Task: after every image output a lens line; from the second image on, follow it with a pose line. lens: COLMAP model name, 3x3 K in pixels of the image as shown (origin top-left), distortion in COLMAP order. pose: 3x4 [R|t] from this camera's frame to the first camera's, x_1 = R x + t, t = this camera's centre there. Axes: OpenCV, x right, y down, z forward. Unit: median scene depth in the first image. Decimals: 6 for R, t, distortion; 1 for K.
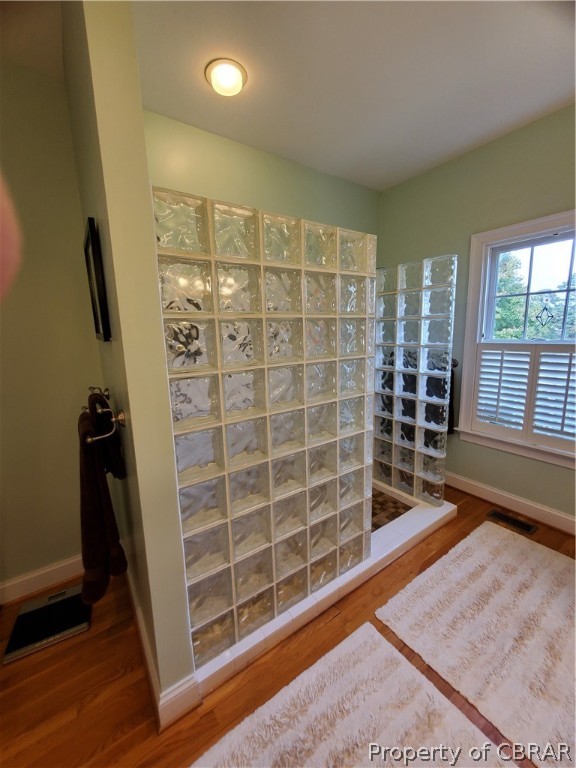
lens RADIAL K [[305.2, 0, 286.3], [0, 305.2, 381.2], [0, 0, 1]] dist [-0.000244, -0.001865]
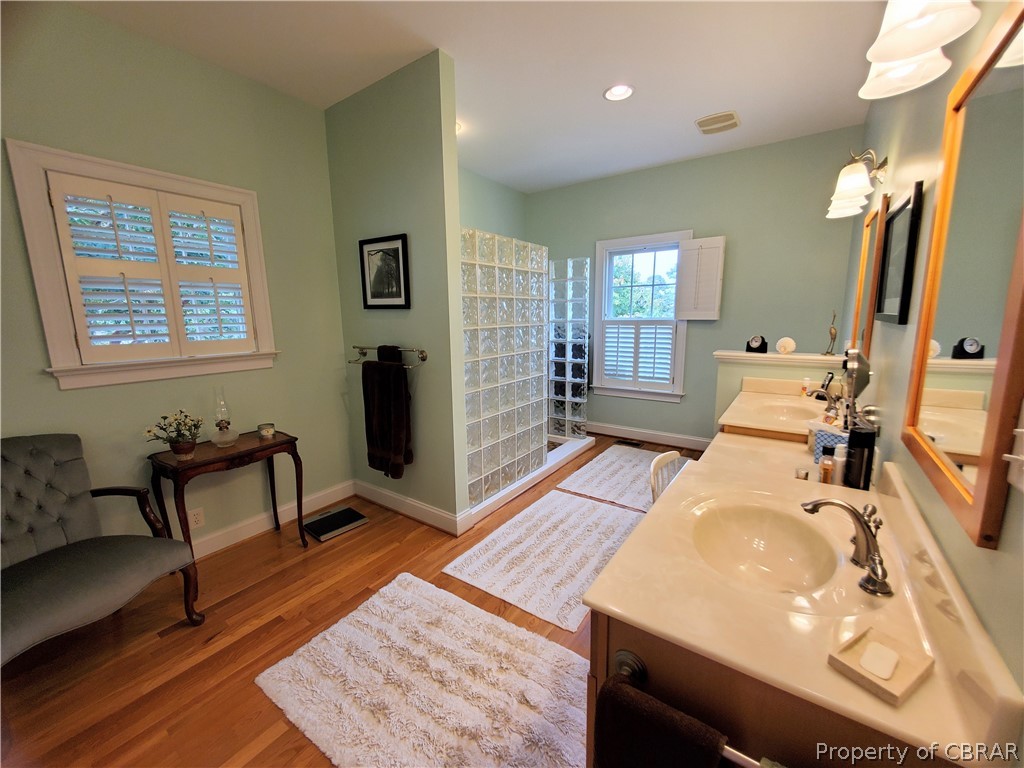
lens RADIAL K [[407.0, 0, 507.0], [0, 407.0, 382.6], [0, 0, 1]] dist [-0.000244, -0.001865]
pose [[0.941361, -0.040503, 0.334960, -0.456003], [0.041805, 0.999120, 0.003324, 0.147226], [-0.334800, 0.010874, 0.942227, -0.650800]]
